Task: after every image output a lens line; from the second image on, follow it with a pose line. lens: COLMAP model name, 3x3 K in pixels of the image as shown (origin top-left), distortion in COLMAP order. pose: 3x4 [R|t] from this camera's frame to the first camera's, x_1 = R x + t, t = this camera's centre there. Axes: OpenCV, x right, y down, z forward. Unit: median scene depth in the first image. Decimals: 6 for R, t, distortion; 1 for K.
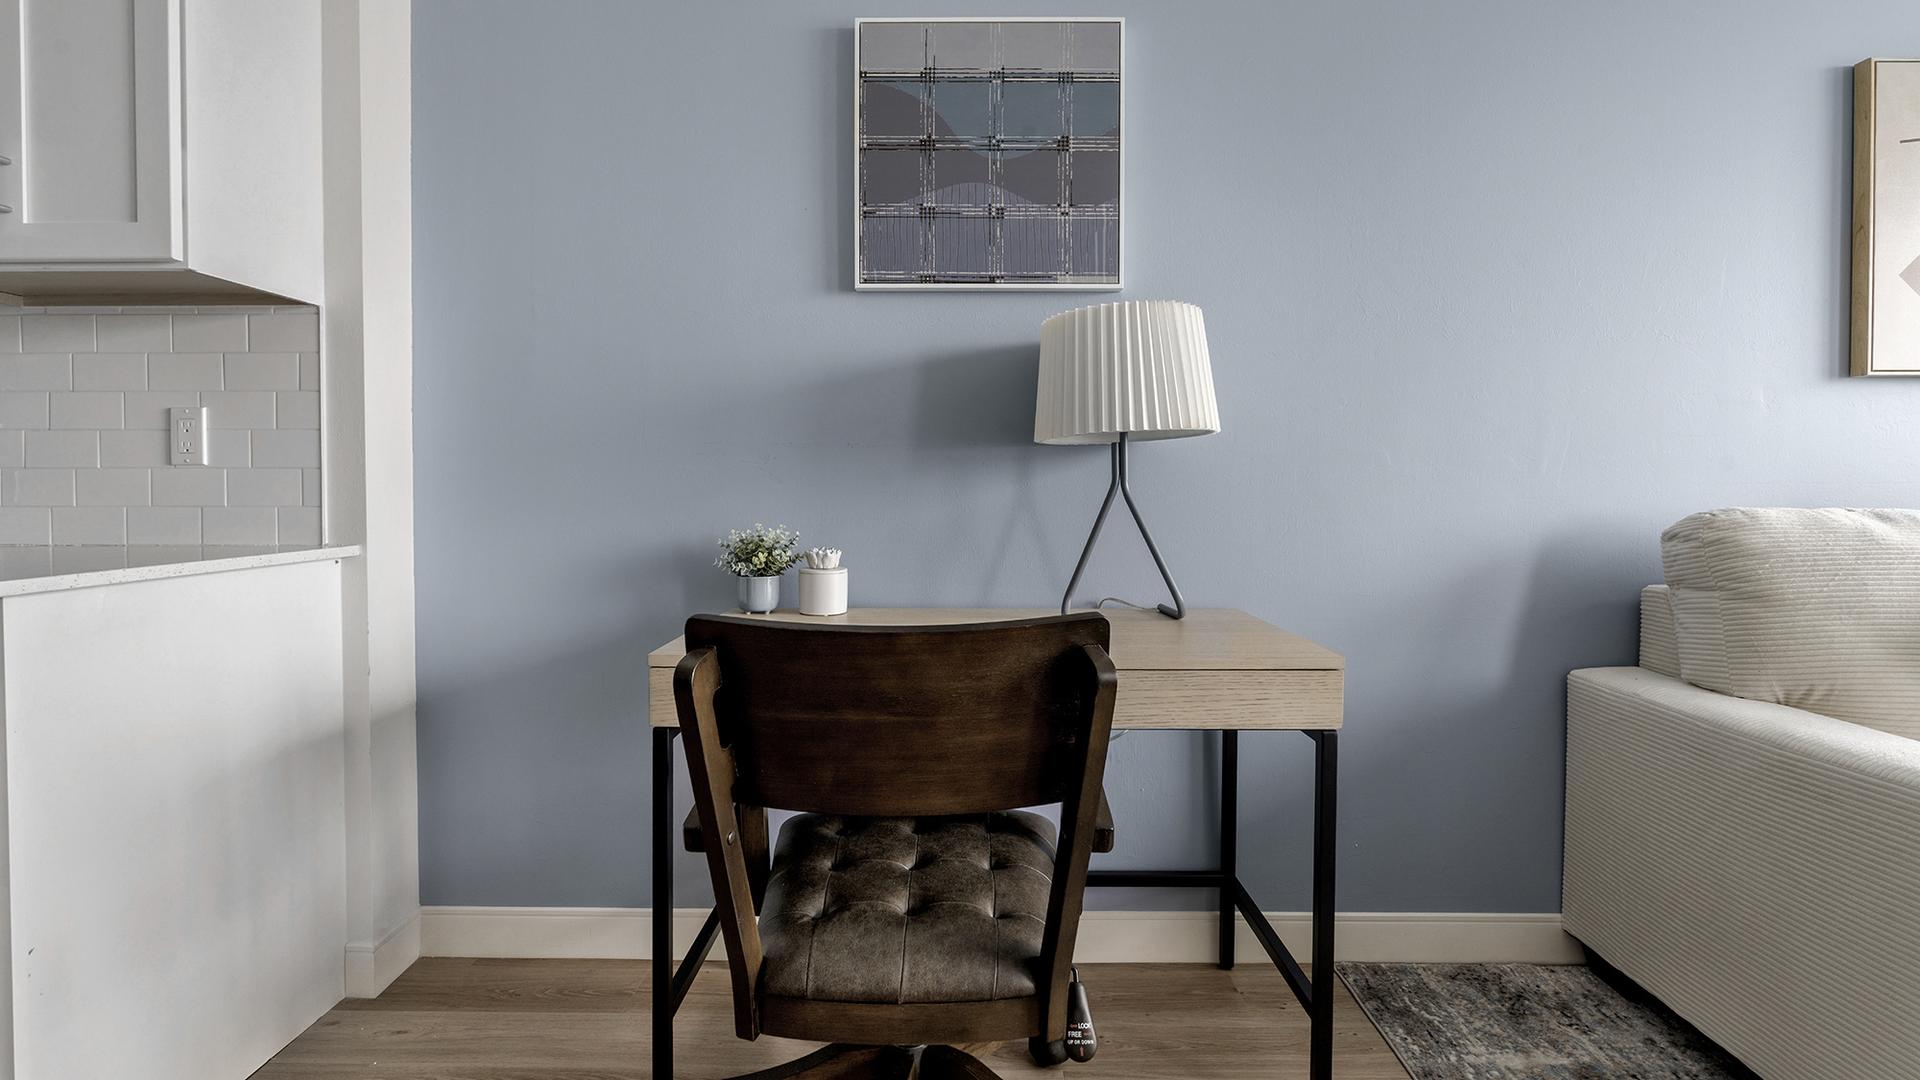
lens RADIAL K [[863.4, 0, 959.9], [0, 863.4, 501.1], [0, 0, 1]] dist [-0.004867, -0.000147]
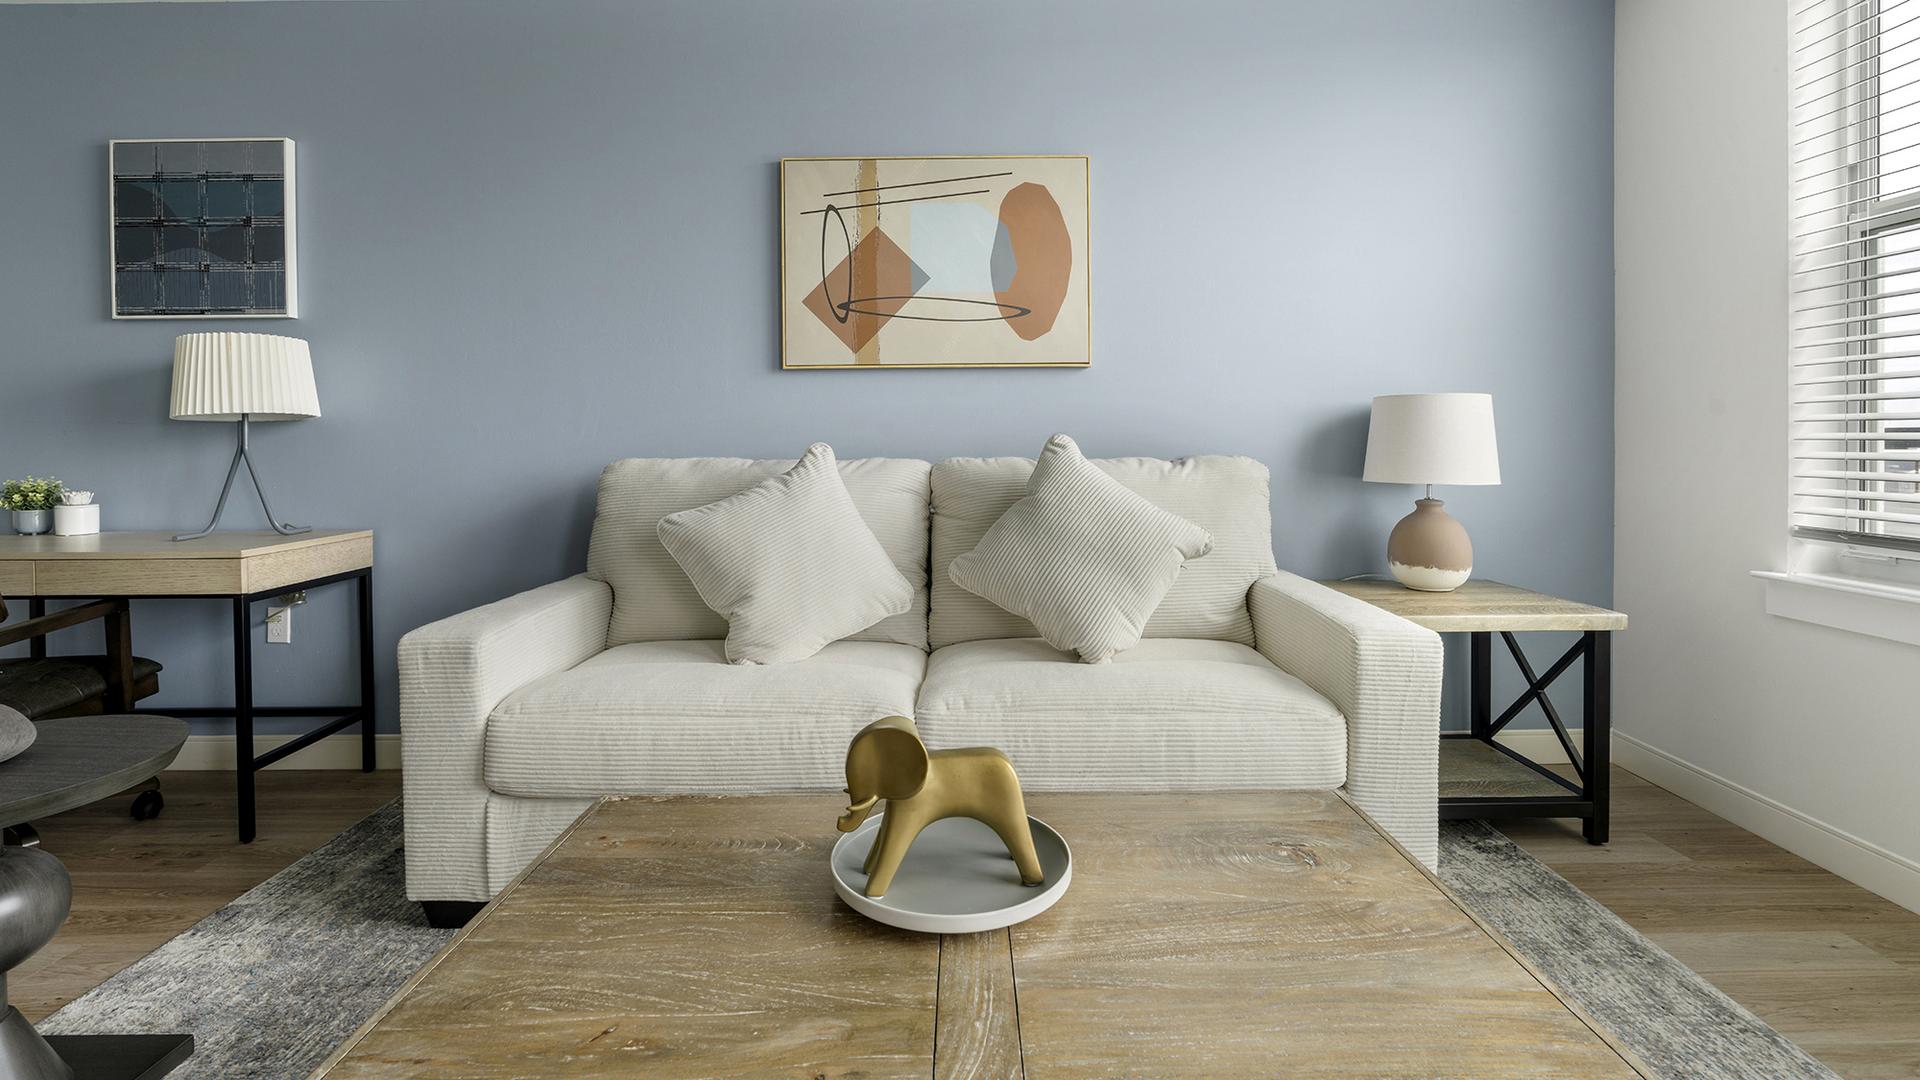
lens RADIAL K [[863.4, 0, 971.1], [0, 863.4, 452.4], [0, 0, 1]] dist [-0.004867, -0.000147]
pose [[0.999948, -0.009178, 0.004527, 1.375373], [0.009232, 0.999886, -0.011964, 0.017960], [-0.004417, 0.012006, 0.999918, -0.502832]]
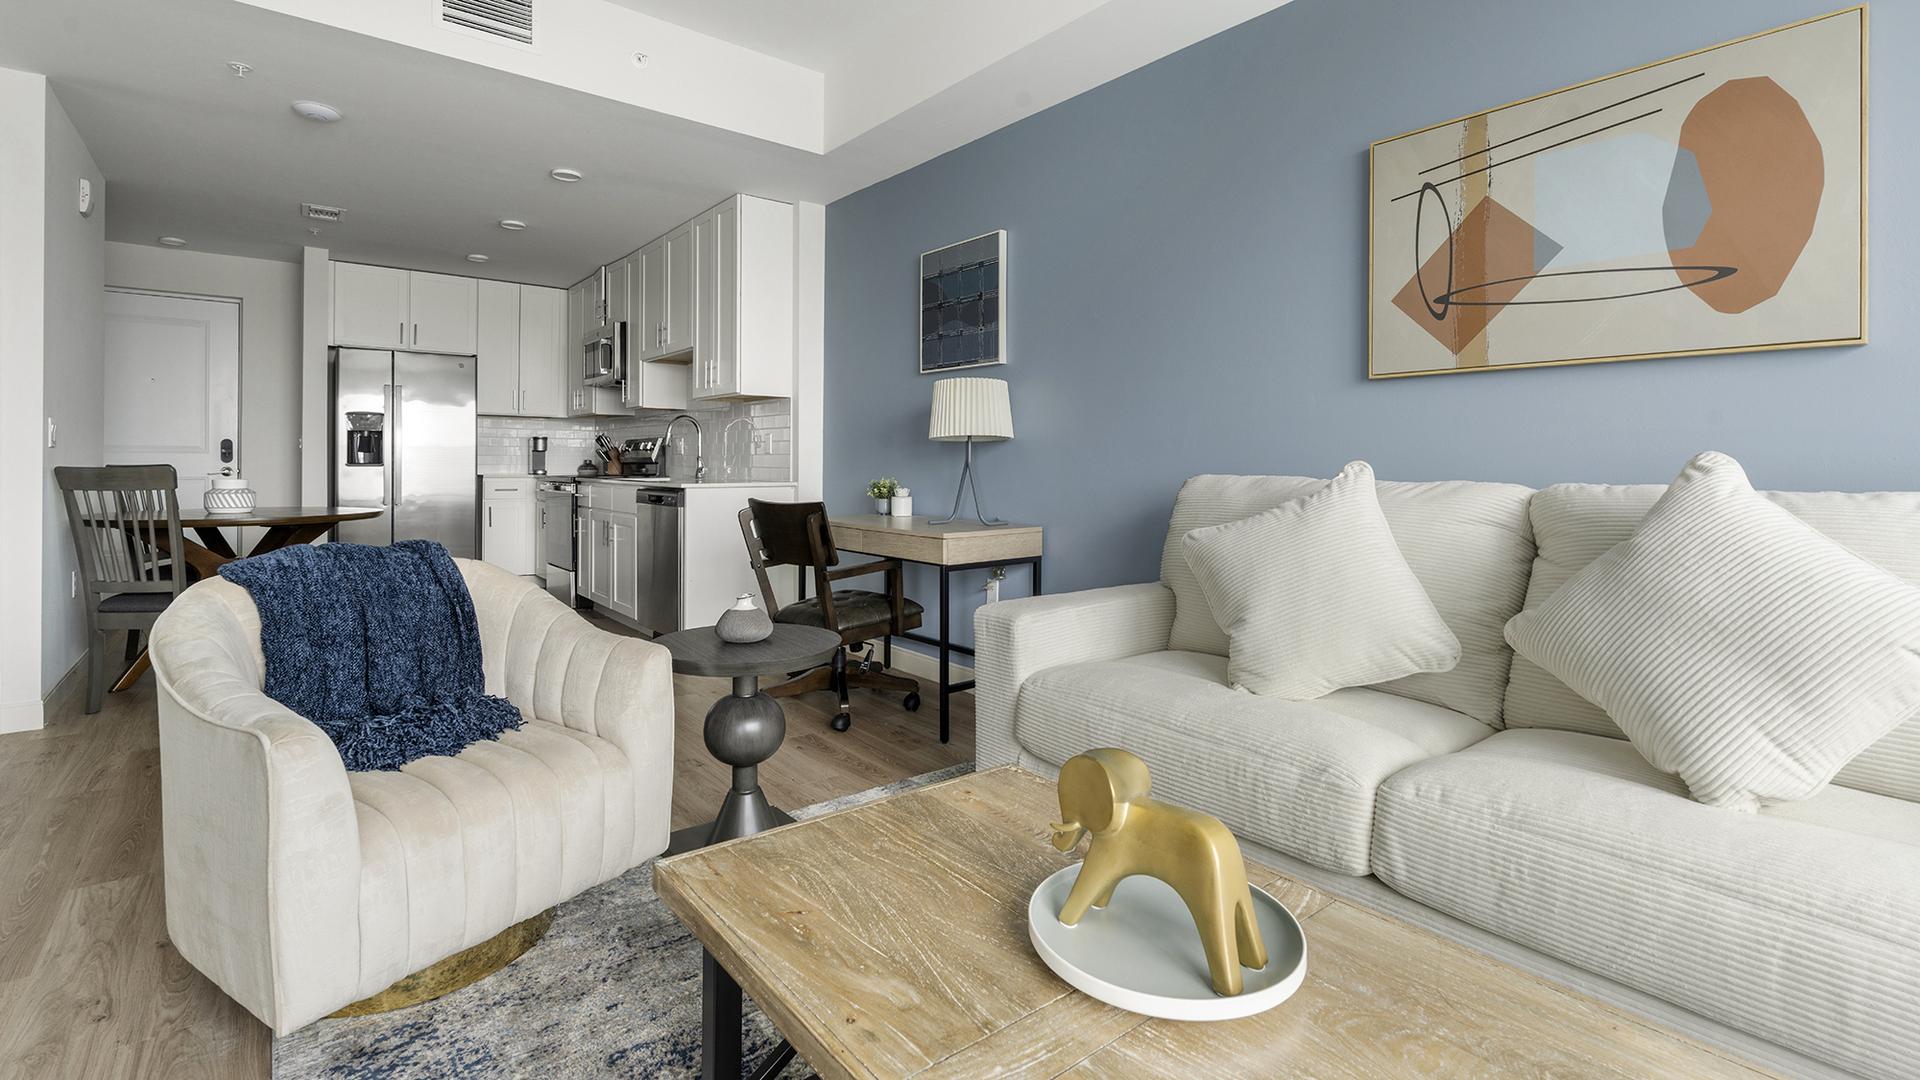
lens RADIAL K [[863.4, 0, 952.0], [0, 863.4, 463.8], [0, 0, 1]] dist [-0.004867, -0.000147]
pose [[0.628568, 0.004007, -0.777744, 1.693426], [-0.022697, 0.999655, -0.013193, 0.016424], [0.777423, 0.025945, 0.628442, -0.345655]]
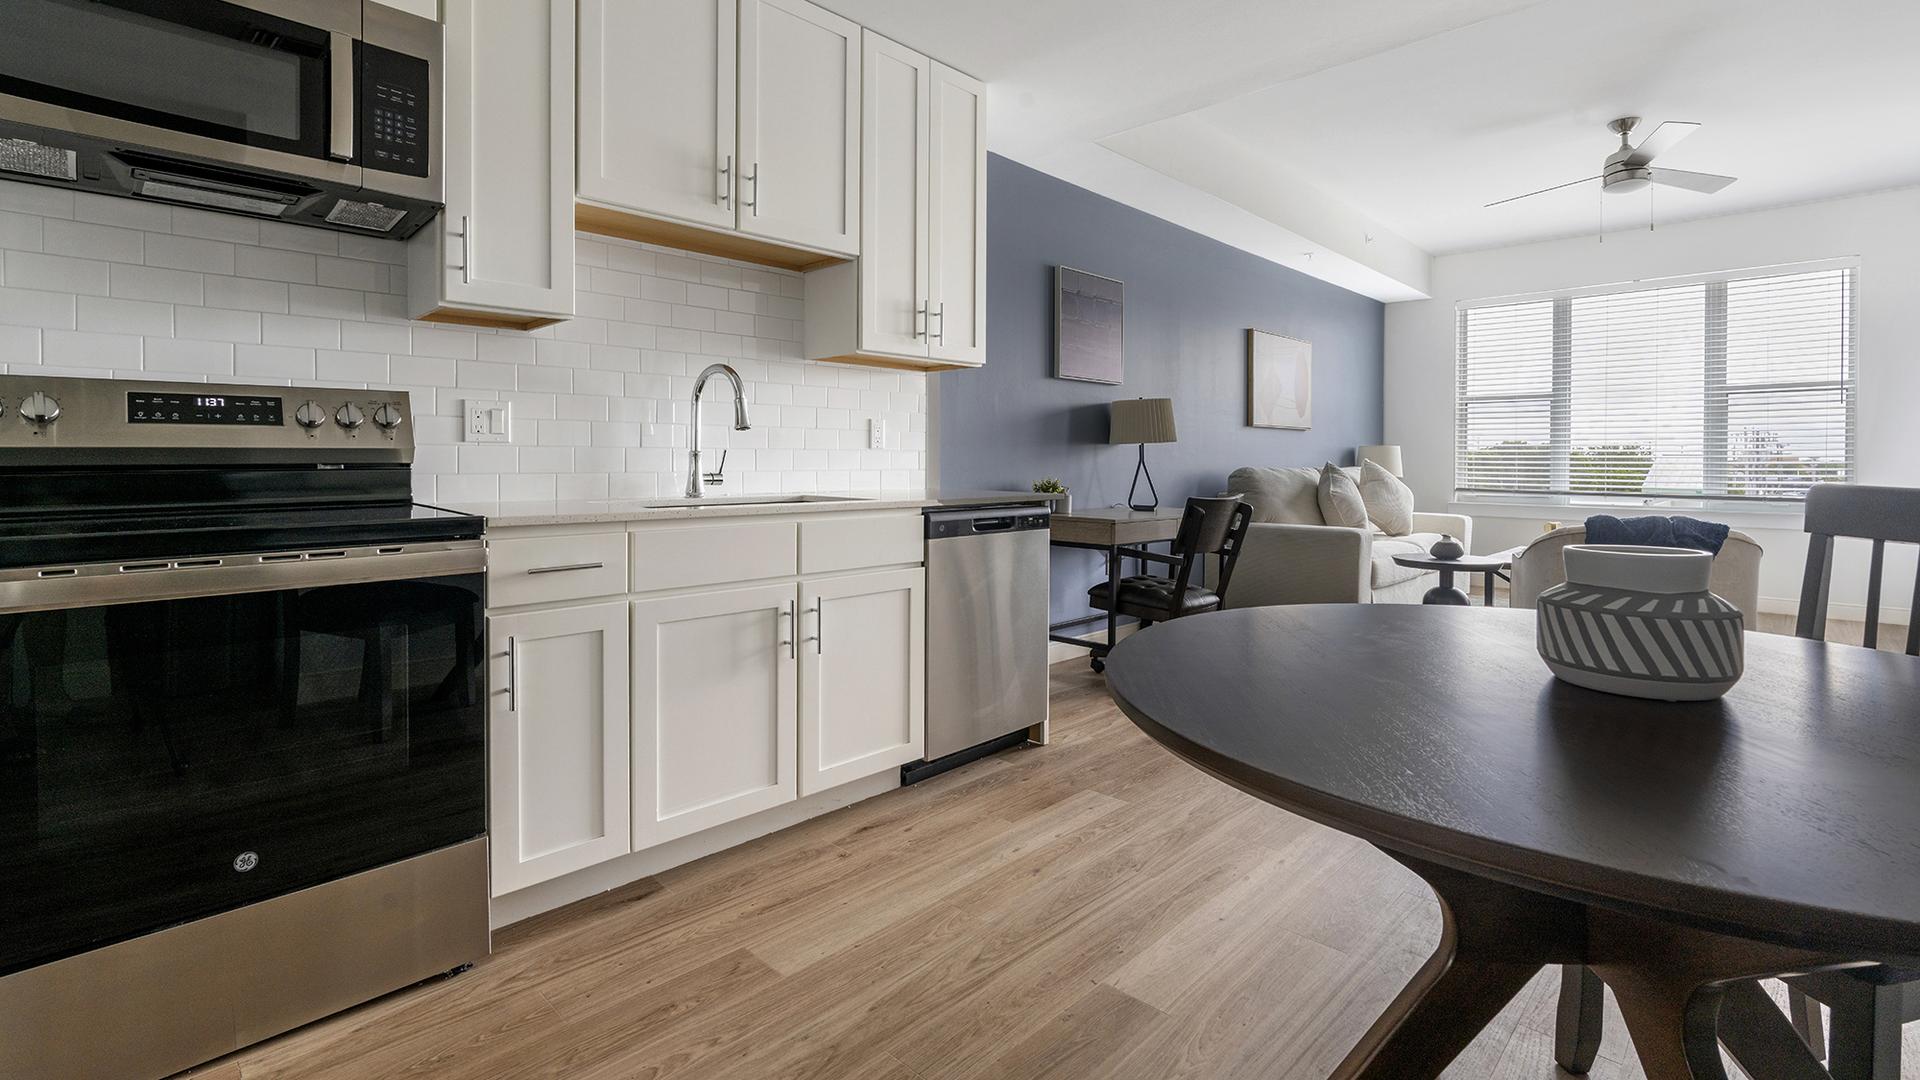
lens RADIAL K [[863.4, 0, 954.8], [0, 863.4, 467.3], [0, 0, 1]] dist [-0.004867, -0.000147]
pose [[0.700214, -0.004863, 0.713917, -2.062200], [0.014723, 0.999862, -0.007630, 0.016338], [-0.713782, 0.015854, 0.700189, -0.468339]]
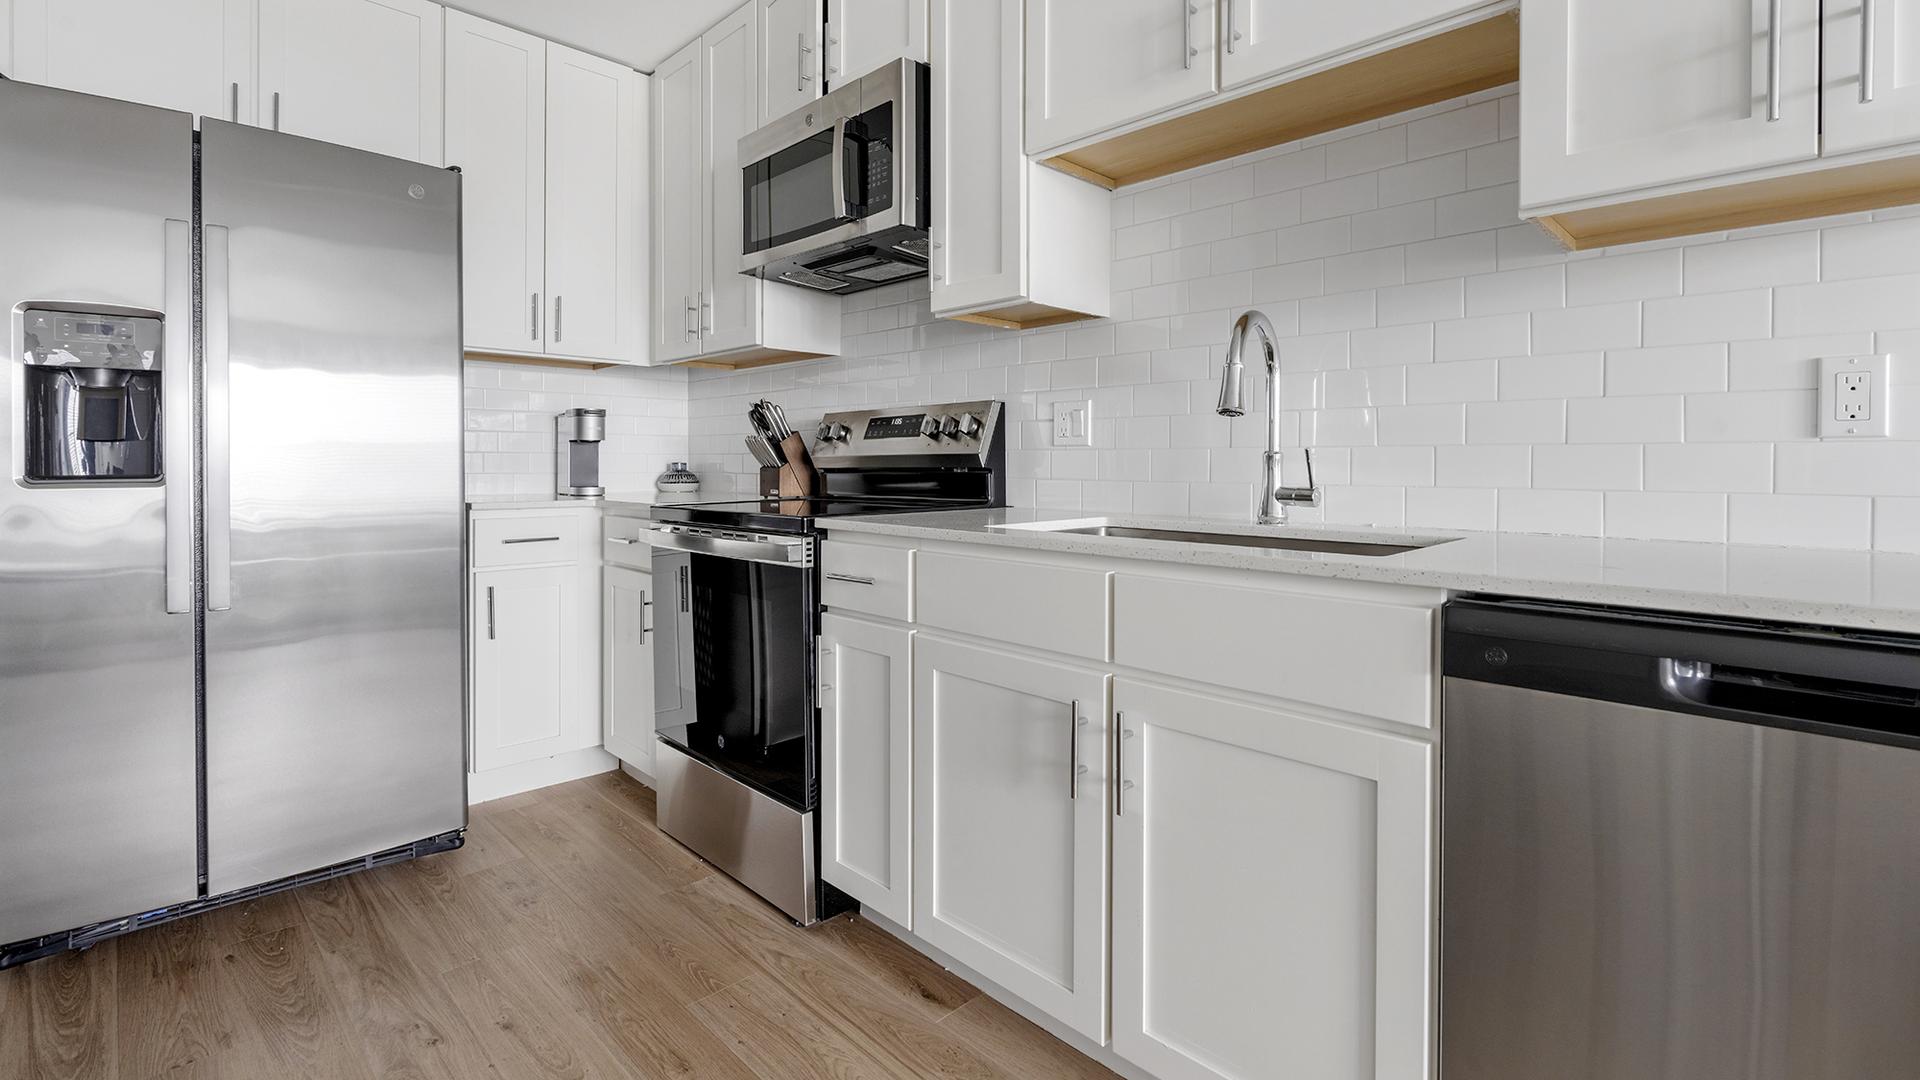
lens RADIAL K [[863.4, 0, 957.7], [0, 863.4, 470.7], [0, 0, 1]] dist [-0.004867, -0.000147]
pose [[0.707782, 0.007693, -0.706389, -0.874561], [-0.018218, 0.999807, -0.007365, 0.004428], [0.706196, 0.018082, 0.707786, -0.021334]]
